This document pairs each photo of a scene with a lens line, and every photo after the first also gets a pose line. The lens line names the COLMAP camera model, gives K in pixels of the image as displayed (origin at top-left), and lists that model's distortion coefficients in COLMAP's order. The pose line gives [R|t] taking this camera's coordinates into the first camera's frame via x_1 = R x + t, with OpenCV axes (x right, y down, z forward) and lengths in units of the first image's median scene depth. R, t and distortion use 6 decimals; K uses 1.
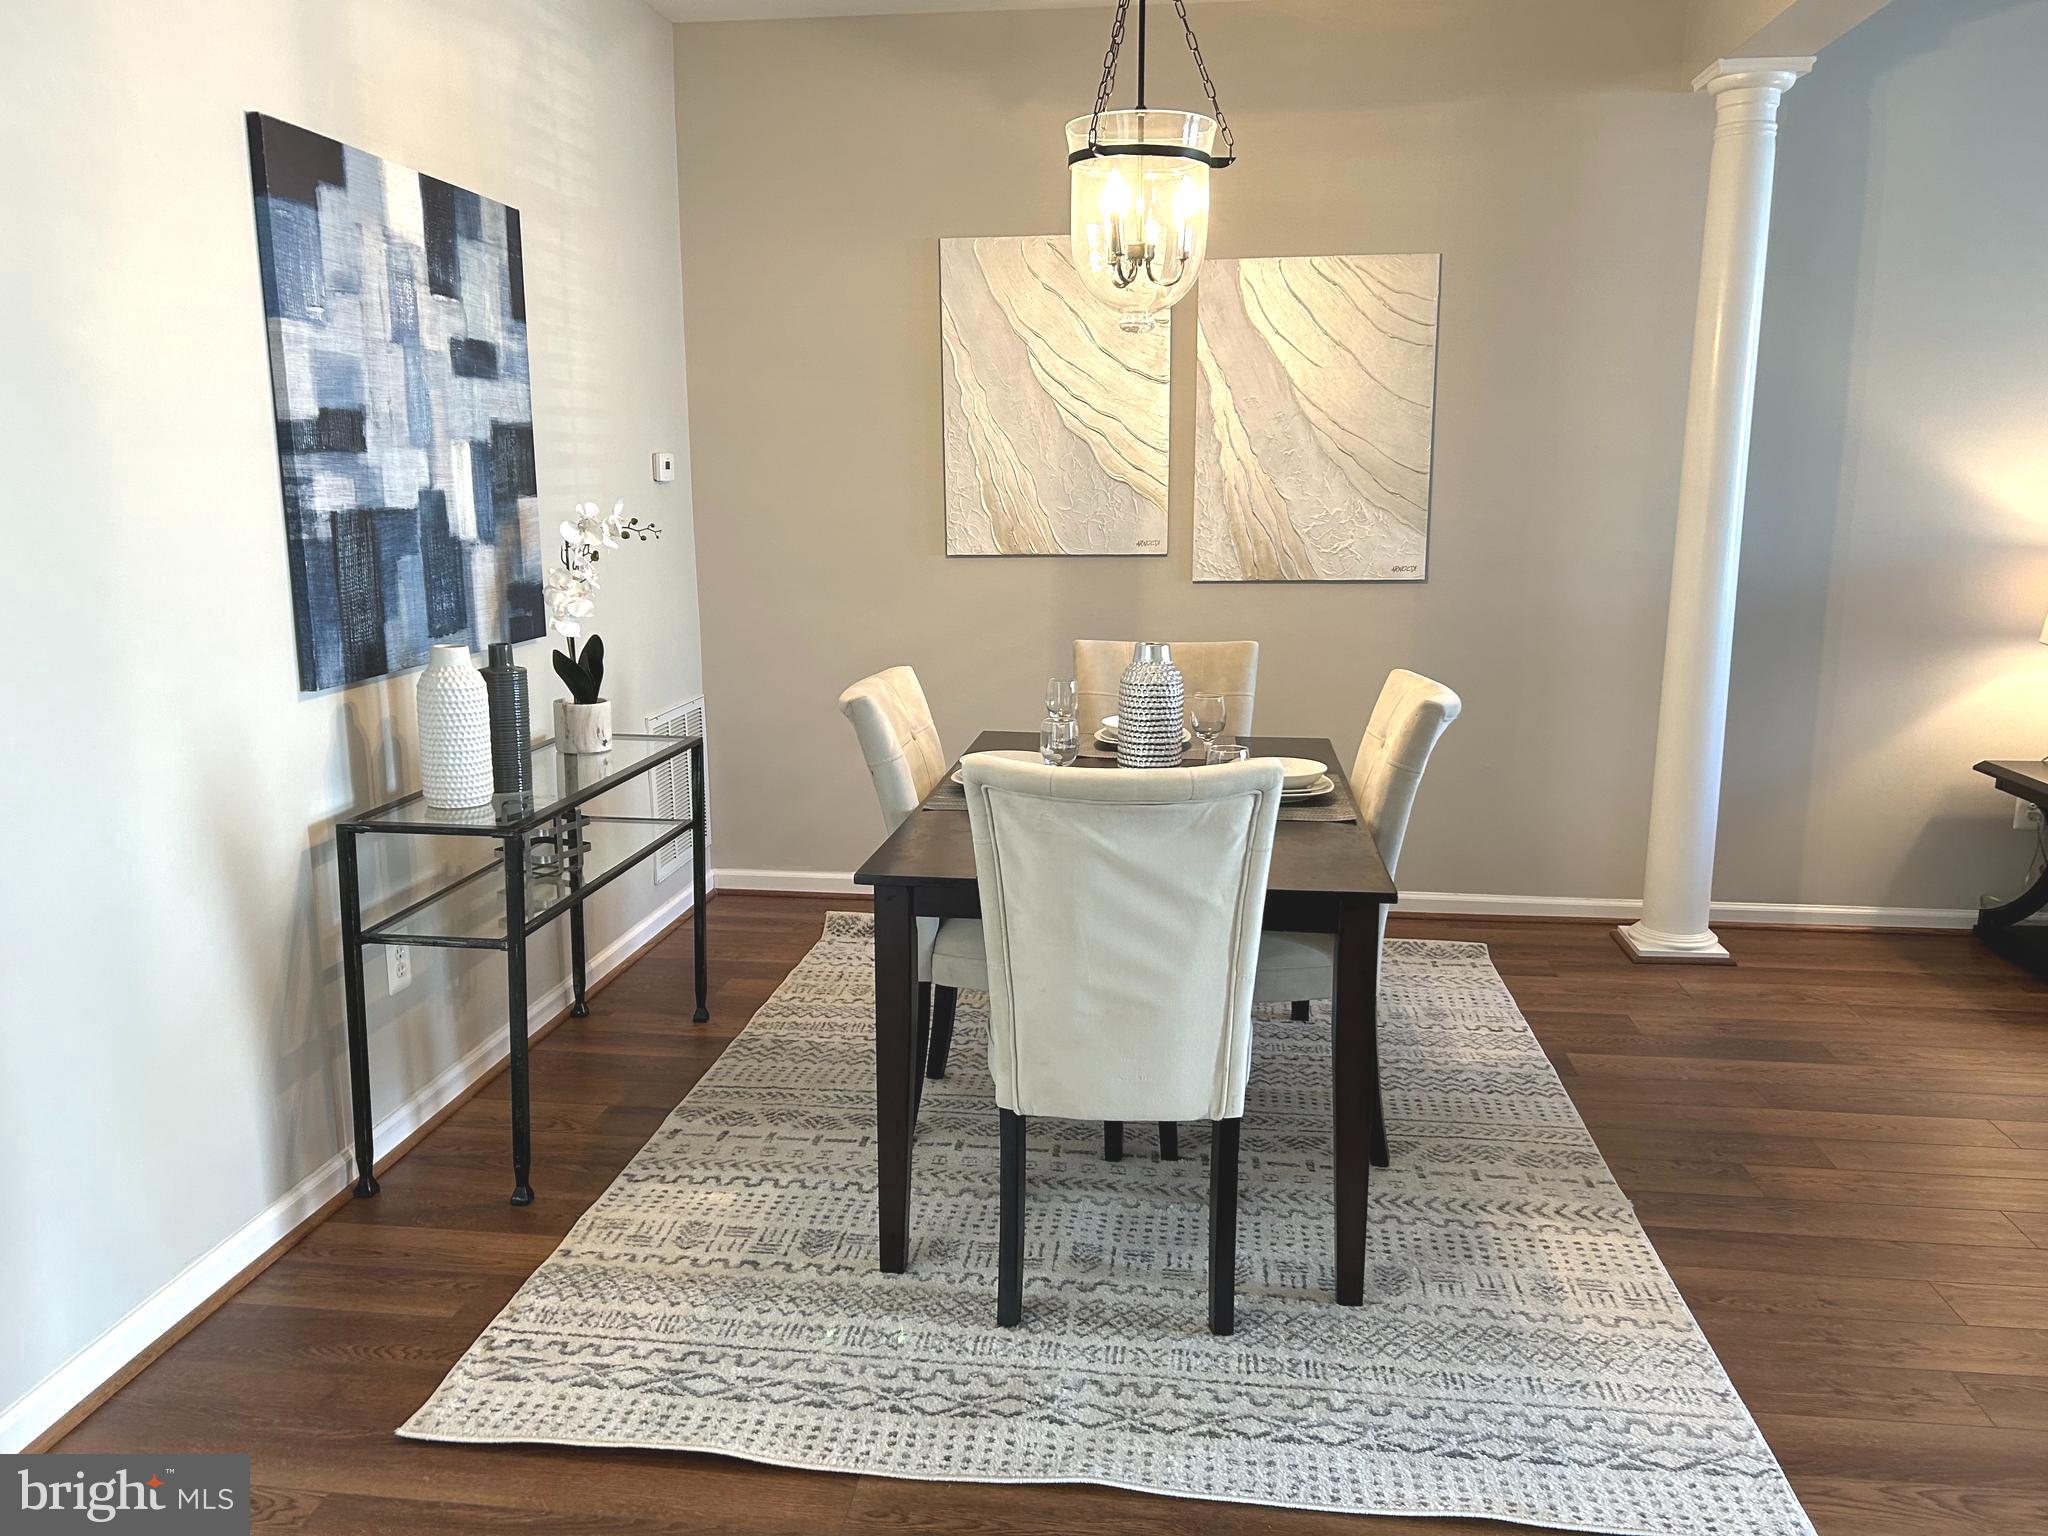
lens RADIAL K [[1555.8, 0, 1024.0], [0, 1555.8, 768.0], [0, 0, 1]] dist [0.112191, -0.131668]
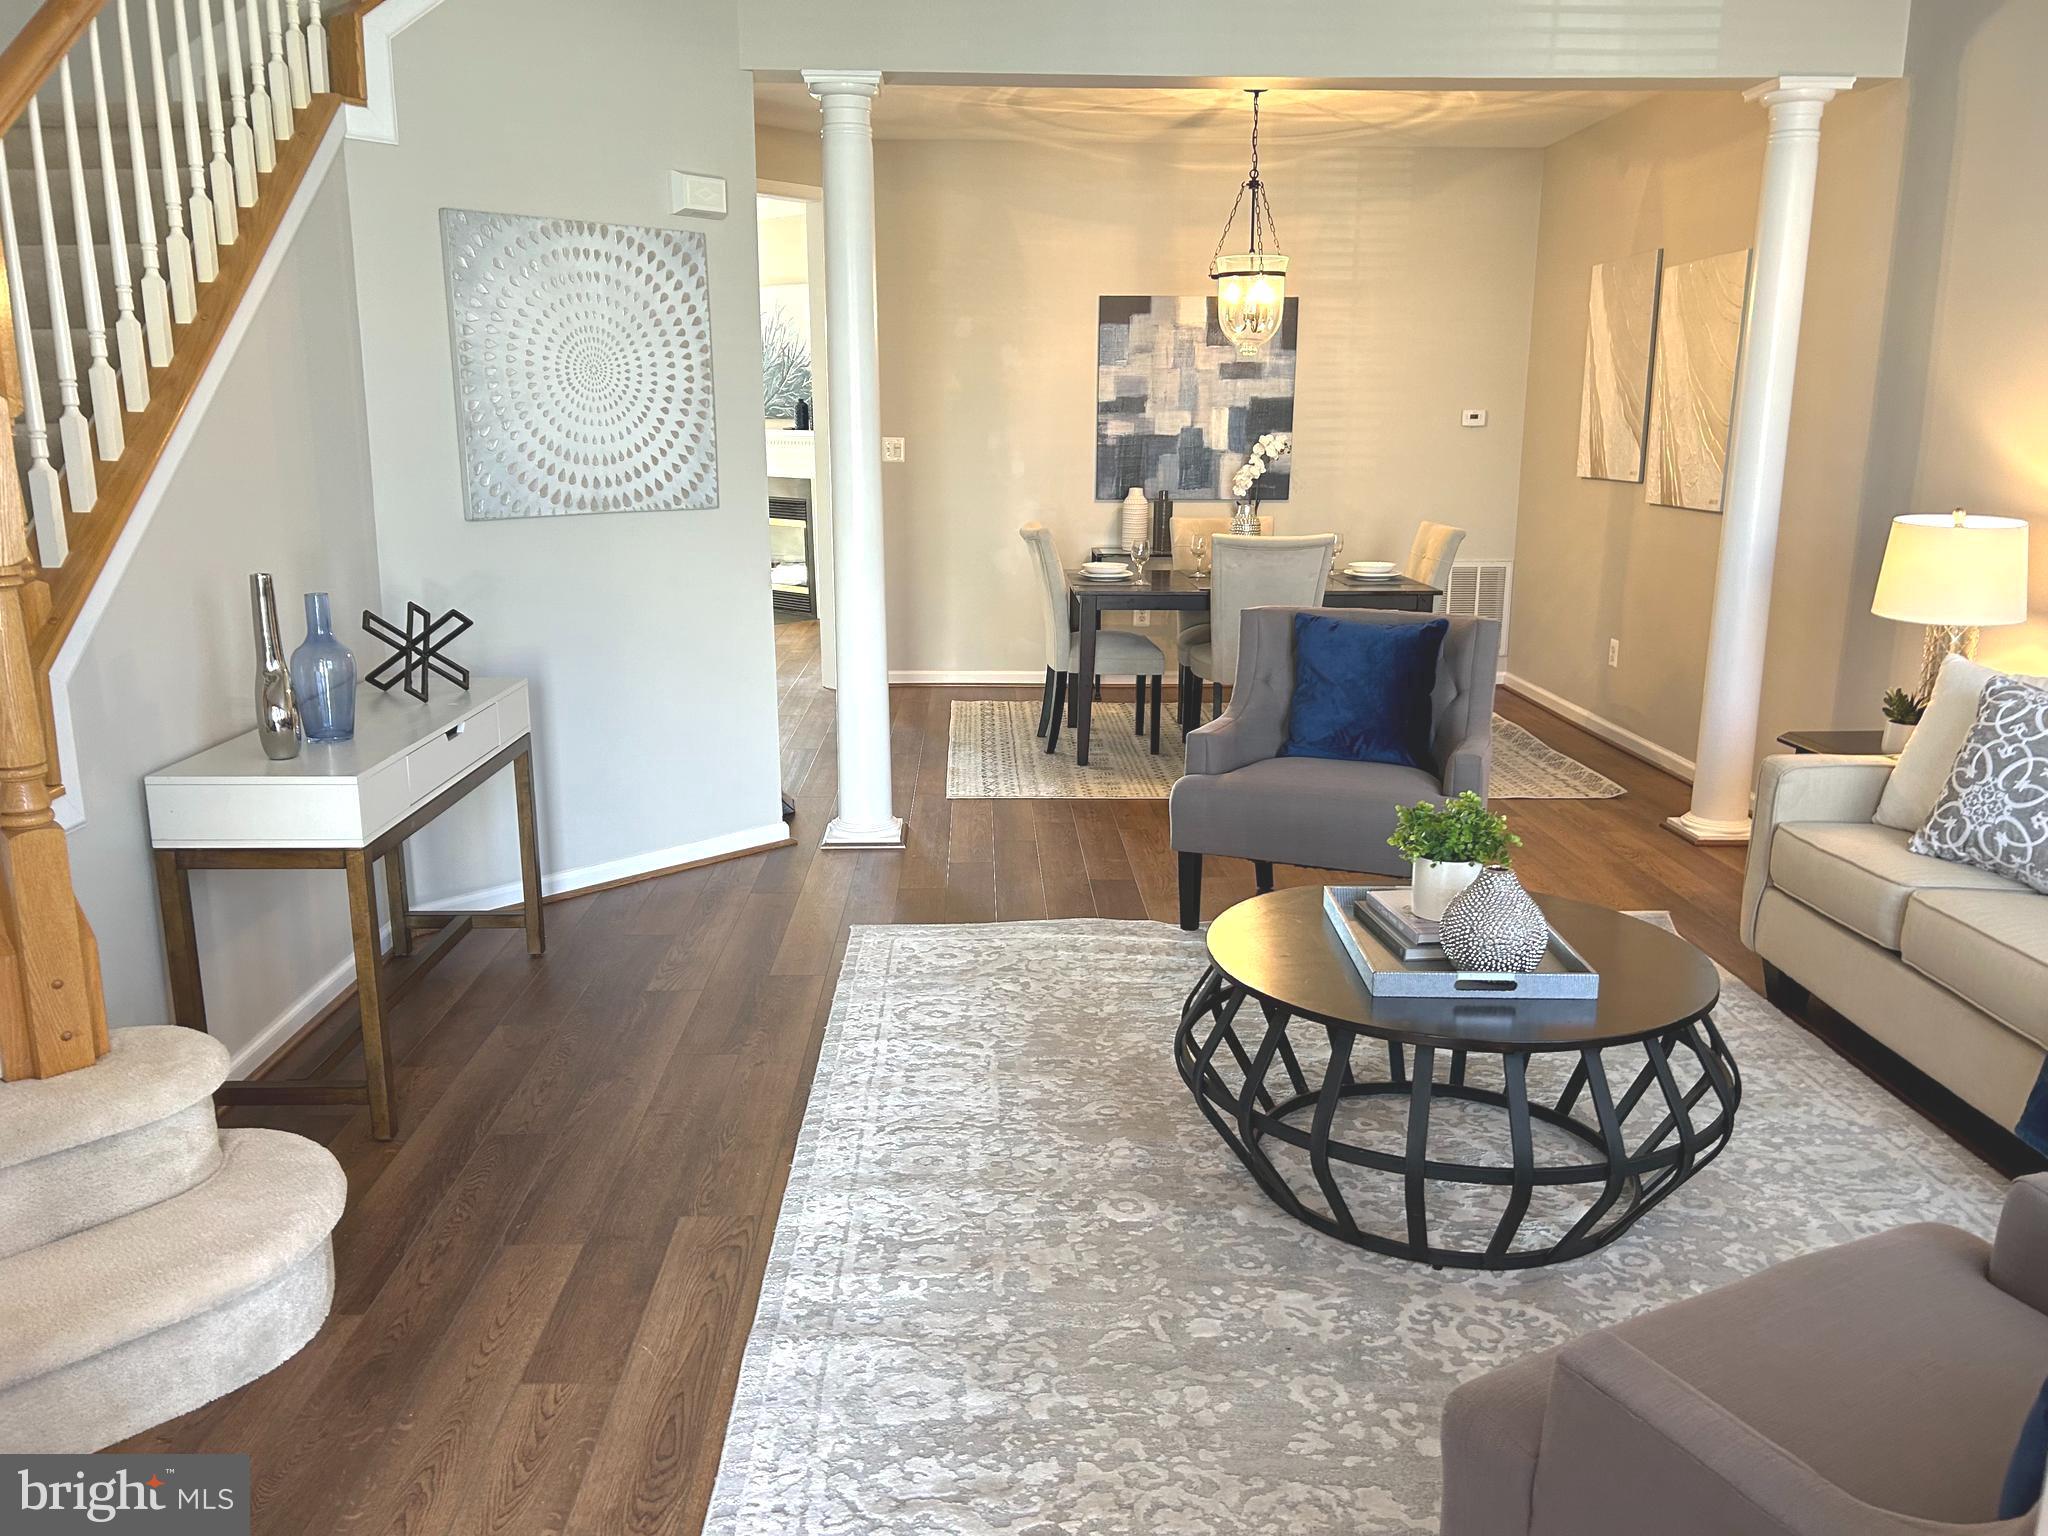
lens RADIAL K [[1555.8, 0, 1024.0], [0, 1555.8, 768.0], [0, 0, 1]] dist [0.112191, -0.131668]
pose [[0.157881, 0.223435, -0.961847, 2.071584], [-0.192199, 0.962388, 0.192013, -0.087248], [0.968573, 0.154551, 0.194887, 0.369512]]
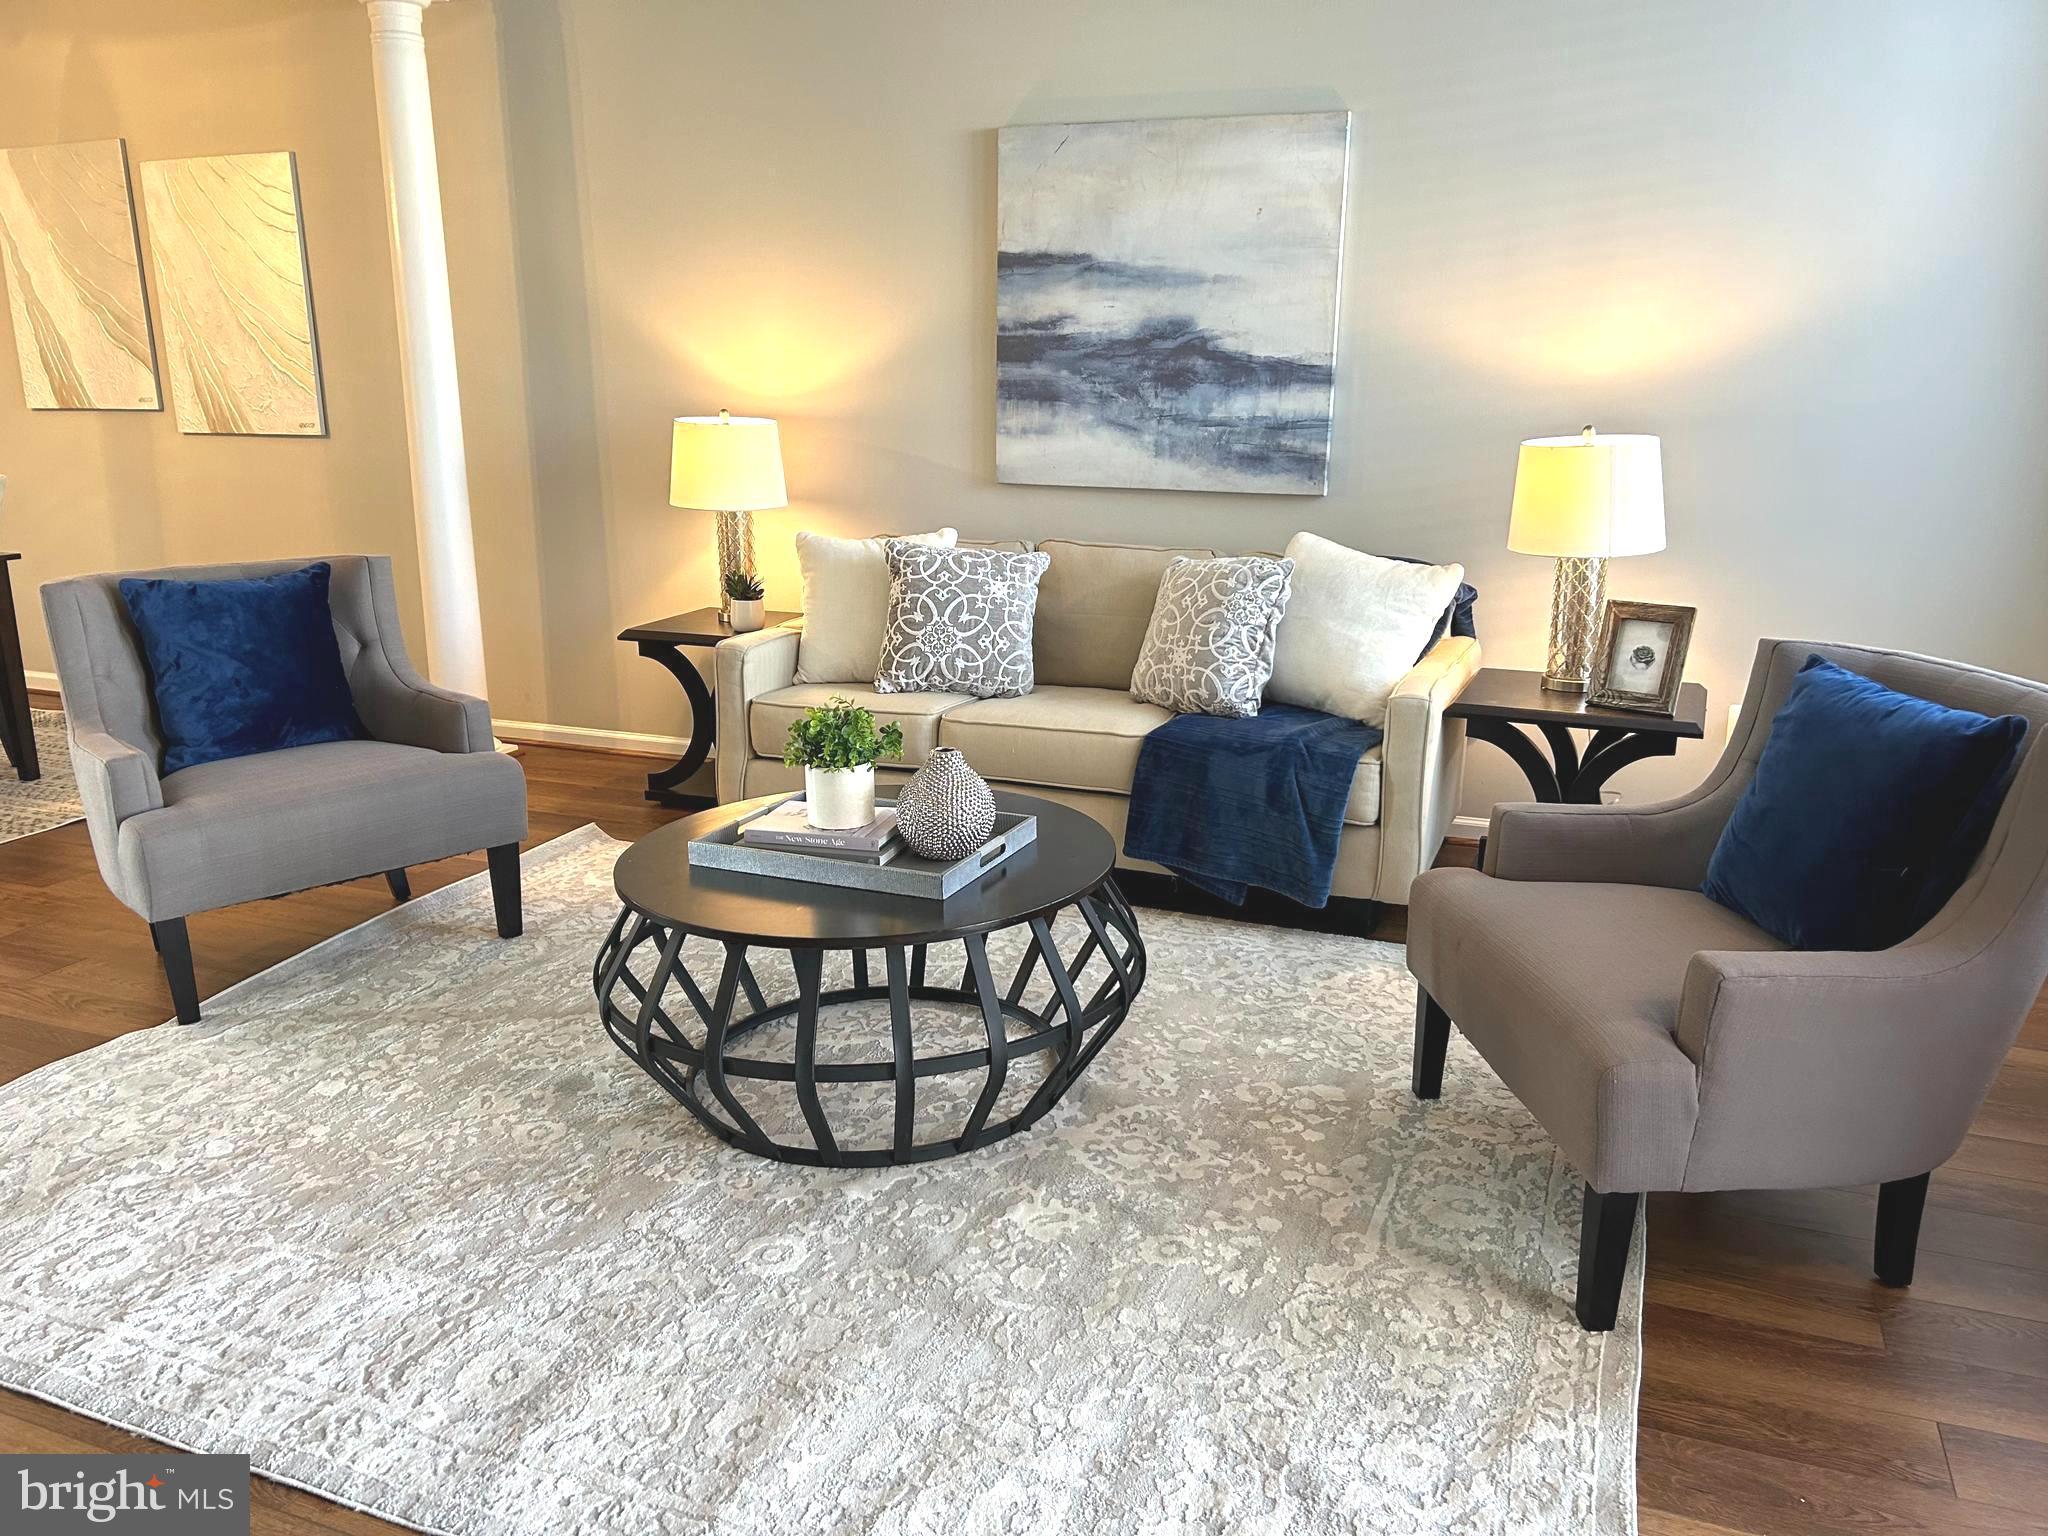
lens RADIAL K [[1555.8, 0, 1024.0], [0, 1555.8, 768.0], [0, 0, 1]] dist [0.112191, -0.131668]
pose [[0.968834, 0.062566, -0.239678, 1.549992], [-0.047396, 0.996521, 0.068547, 0.029795], [0.243133, -0.055051, 0.968430, -0.040903]]
